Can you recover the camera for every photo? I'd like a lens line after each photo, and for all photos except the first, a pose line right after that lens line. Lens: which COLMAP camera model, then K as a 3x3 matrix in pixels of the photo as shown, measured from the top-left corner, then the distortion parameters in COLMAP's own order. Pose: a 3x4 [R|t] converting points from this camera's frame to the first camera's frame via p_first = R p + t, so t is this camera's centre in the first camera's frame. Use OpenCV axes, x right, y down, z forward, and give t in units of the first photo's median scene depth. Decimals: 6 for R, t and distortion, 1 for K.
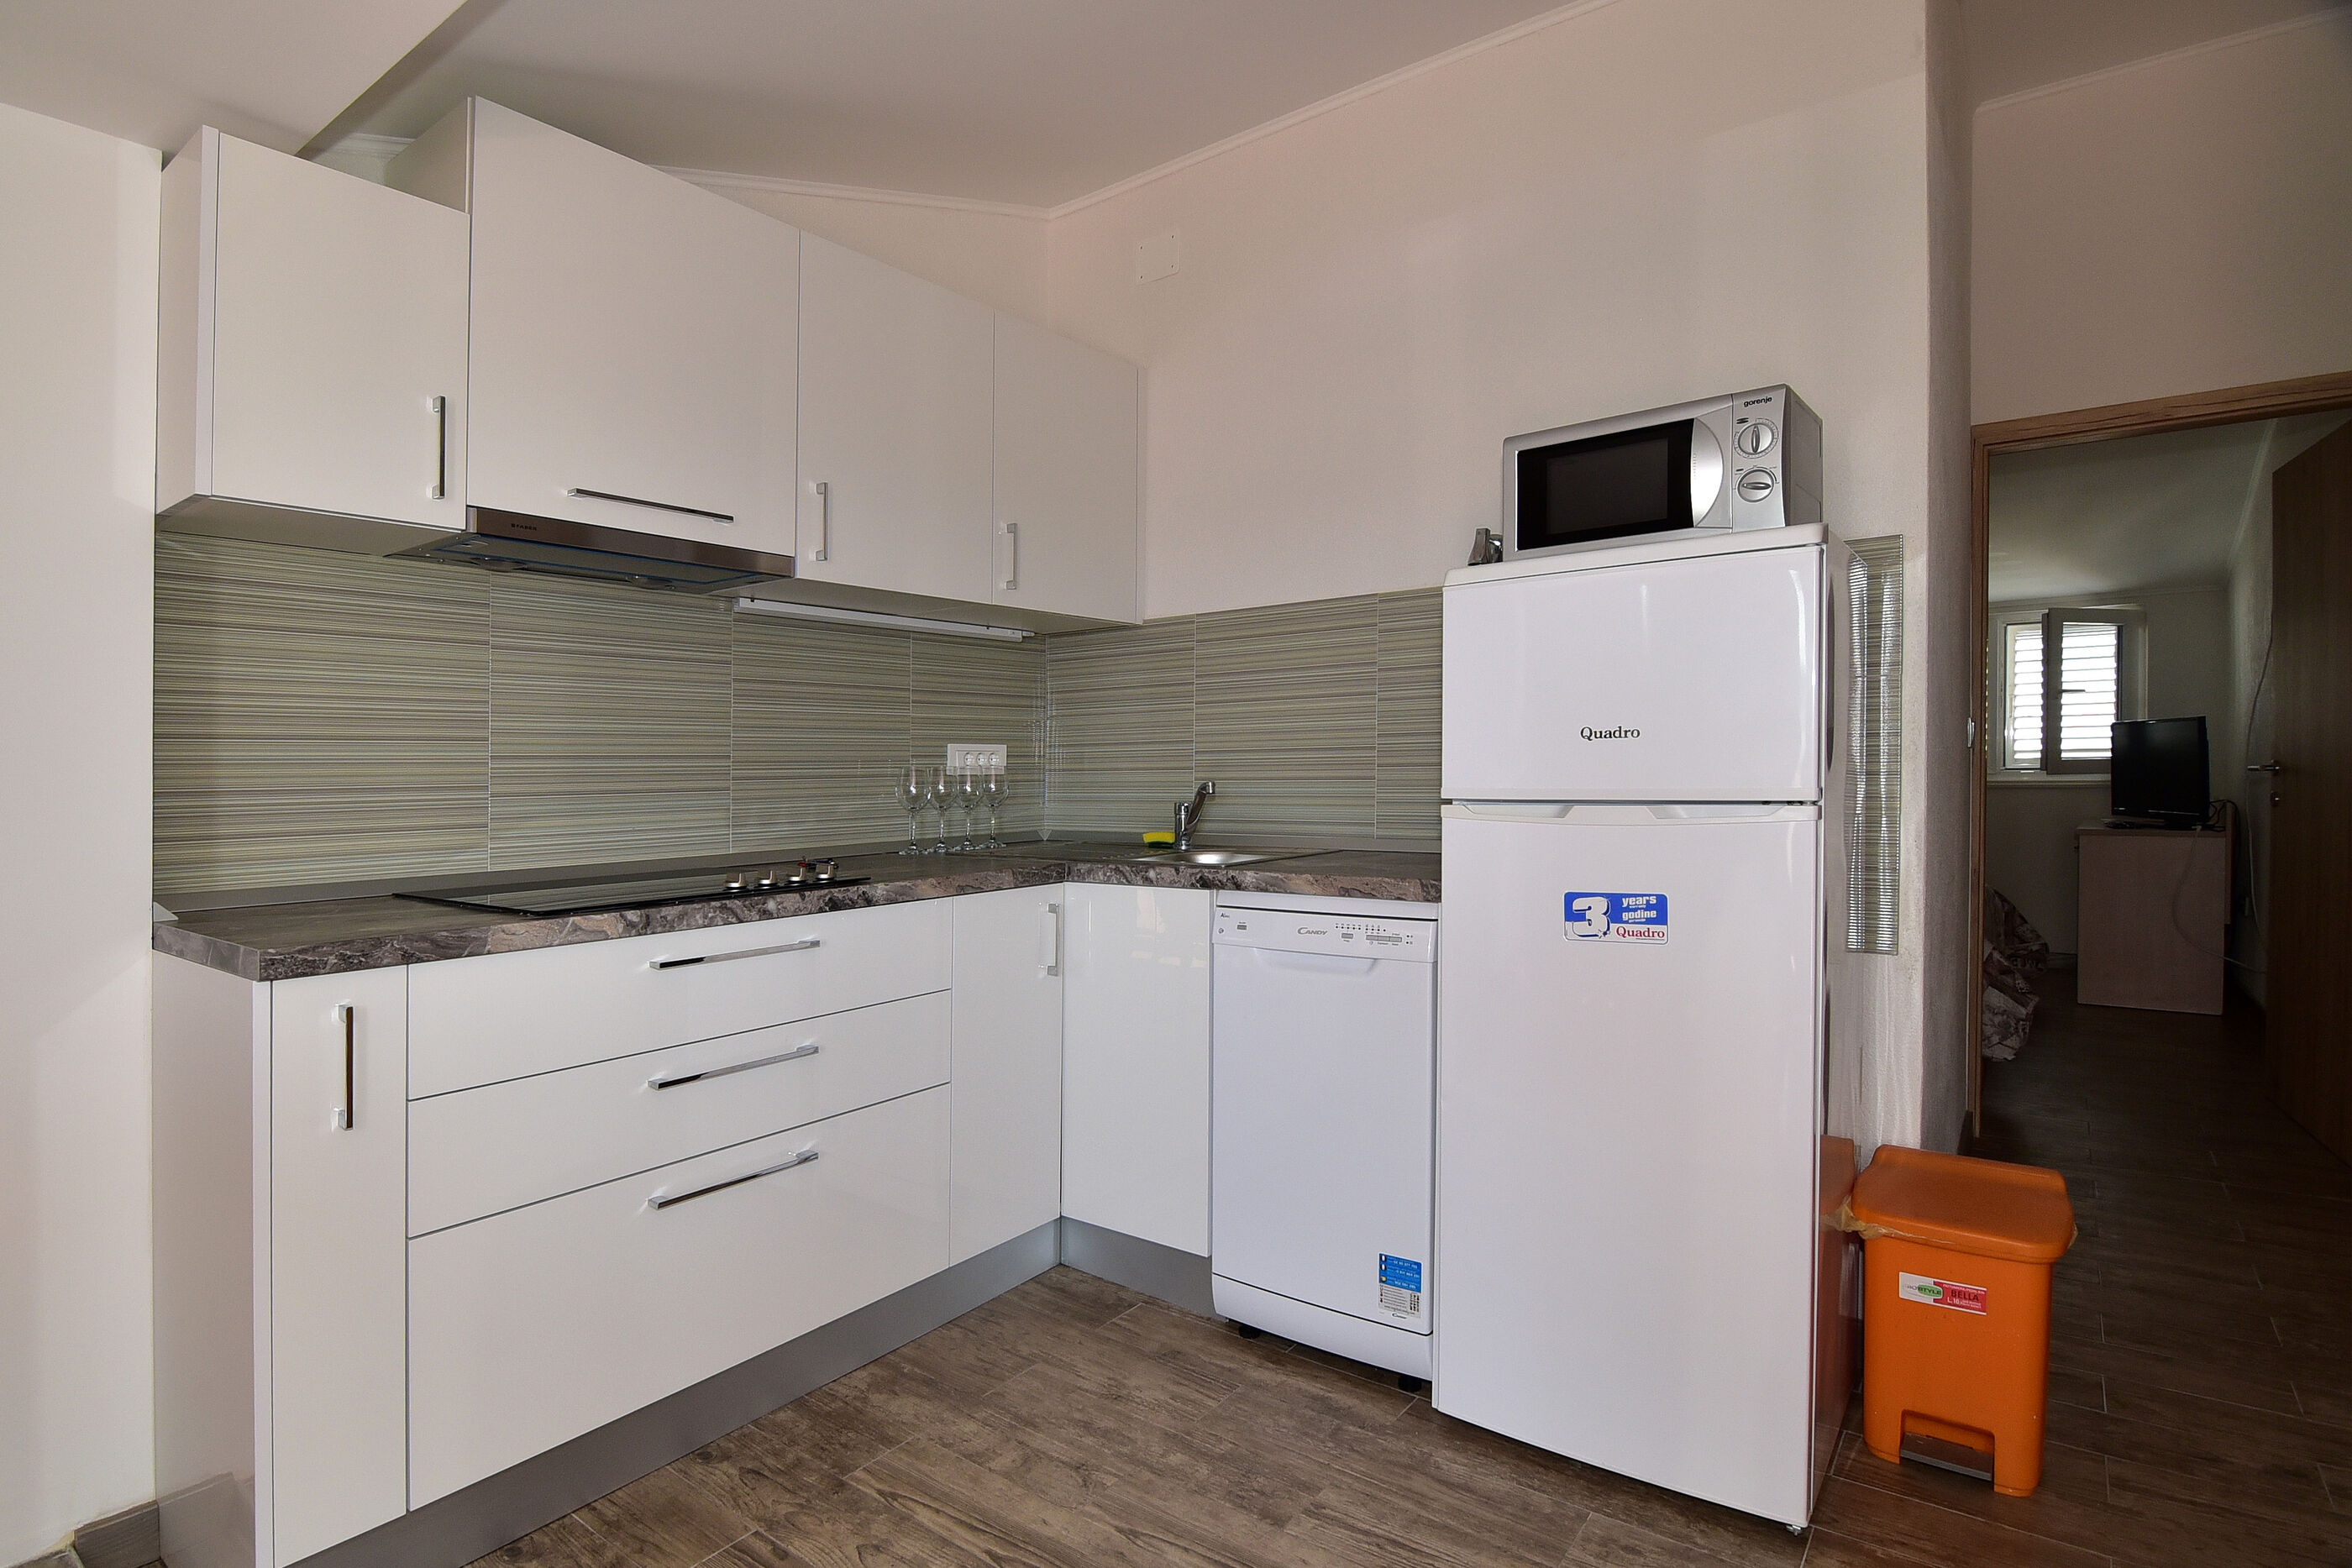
lens RADIAL K [[1197.2, 0, 1148.1], [0, 1197.2, 752.0], [0, 0, 1]] dist [-0.021978, -0.000476]
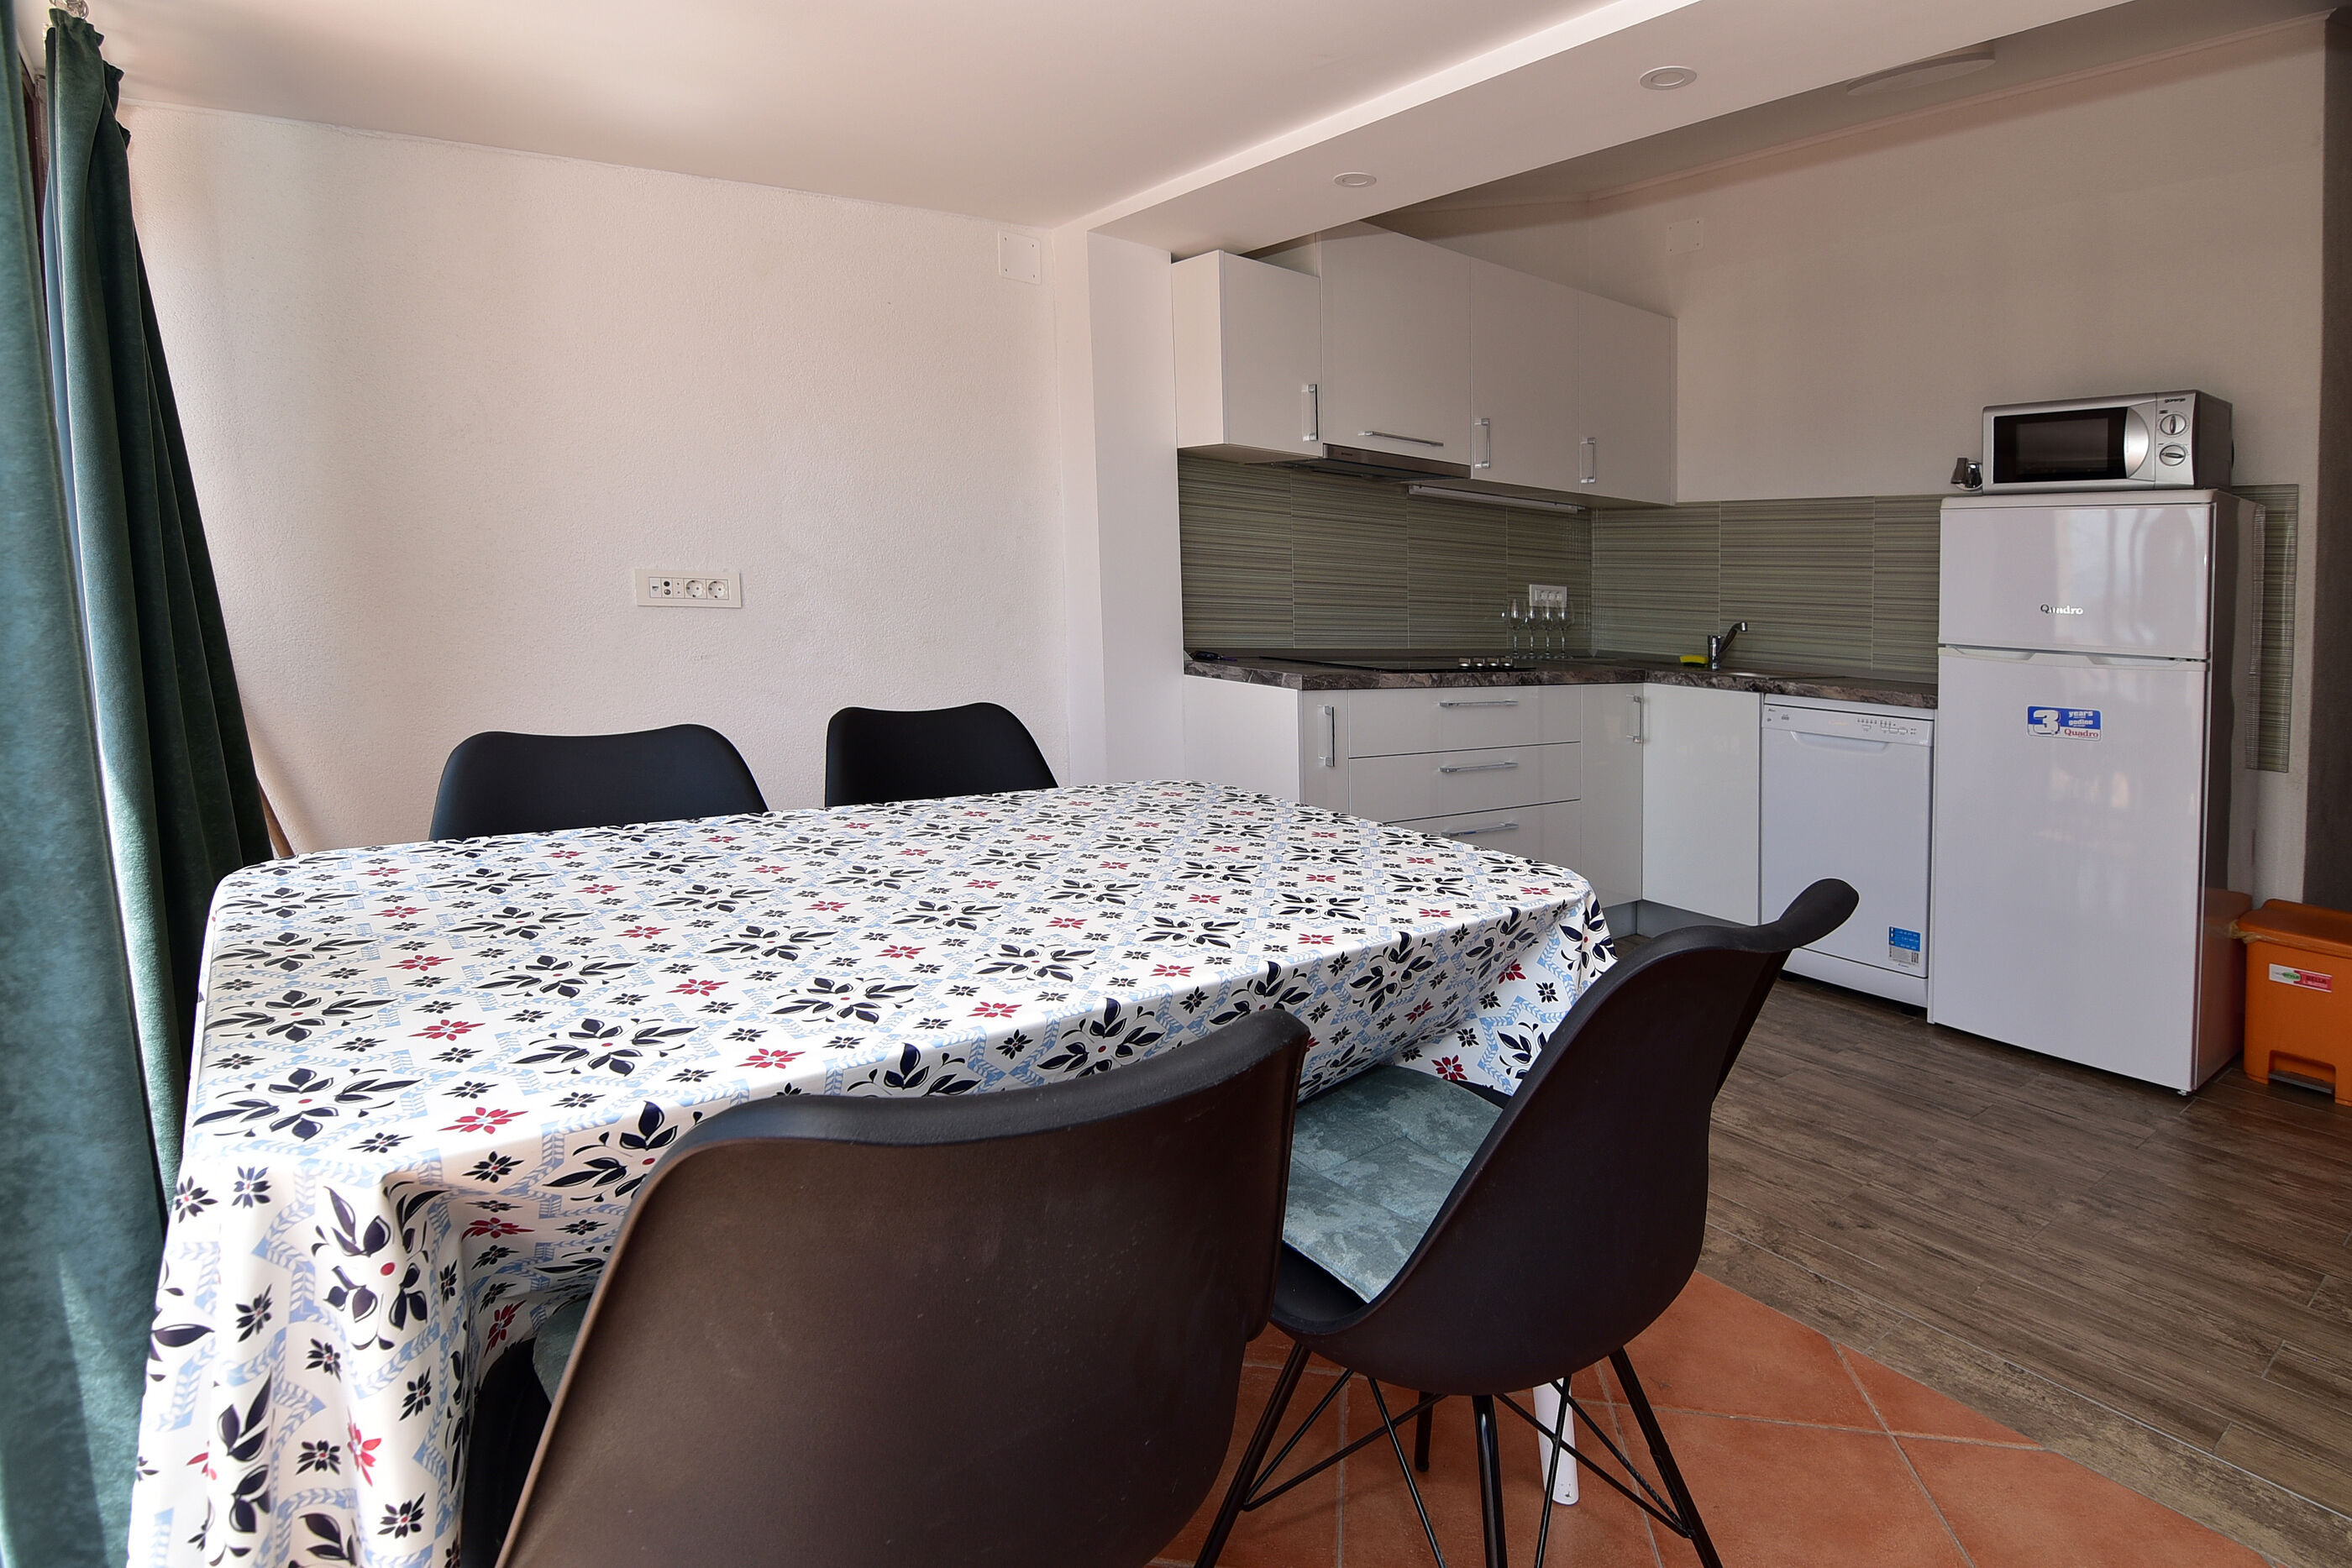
lens RADIAL K [[1195.2, 0, 1121.1], [0, 1195.2, 492.3], [0, 0, 1]] dist [-0.023735, -0.001234]
pose [[0.950124, 0.033708, -0.310046, -0.297410], [-0.054552, 0.996778, -0.058806, -0.009458], [0.307065, 0.072787, 0.948901, -0.812798]]
